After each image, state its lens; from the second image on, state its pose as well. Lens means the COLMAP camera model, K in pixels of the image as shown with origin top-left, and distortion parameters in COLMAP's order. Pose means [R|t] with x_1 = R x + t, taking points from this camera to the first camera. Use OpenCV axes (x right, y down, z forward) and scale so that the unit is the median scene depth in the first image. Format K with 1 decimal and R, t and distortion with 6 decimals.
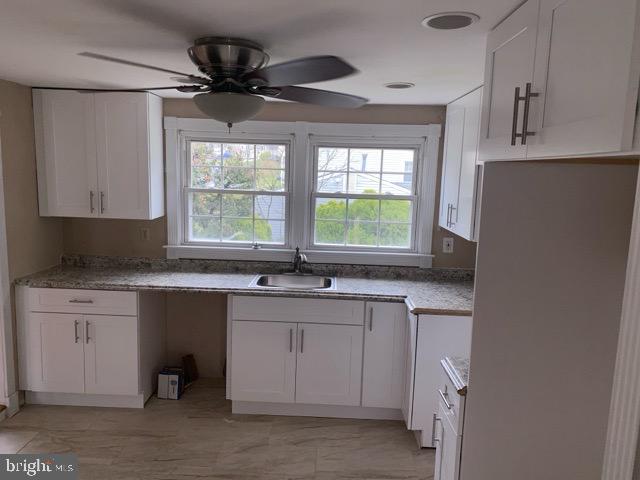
lens RADIAL K [[490.5, 0, 314.4], [0, 490.5, 237.3], [0, 0, 1]] dist [0.071520, -0.040151]
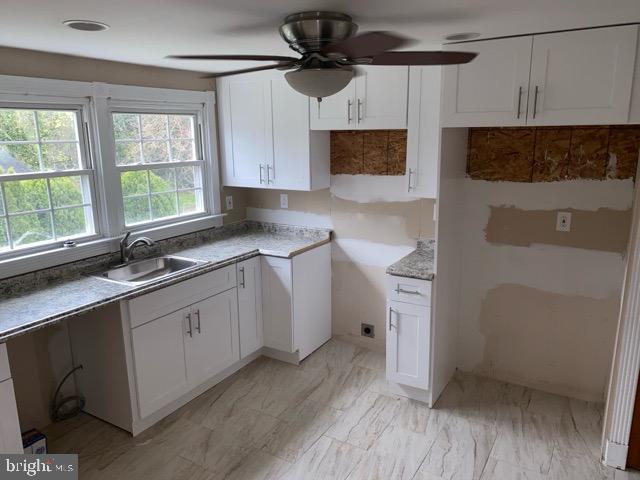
lens RADIAL K [[490.5, 0, 311.1], [0, 490.5, 241.4], [0, 0, 1]] dist [0.071520, -0.040151]
pose [[0.507604, -0.227148, 0.831109, -0.601355], [0.148886, 0.973235, 0.175059, -0.068247], [-0.848629, 0.034880, 0.527838, 0.265745]]
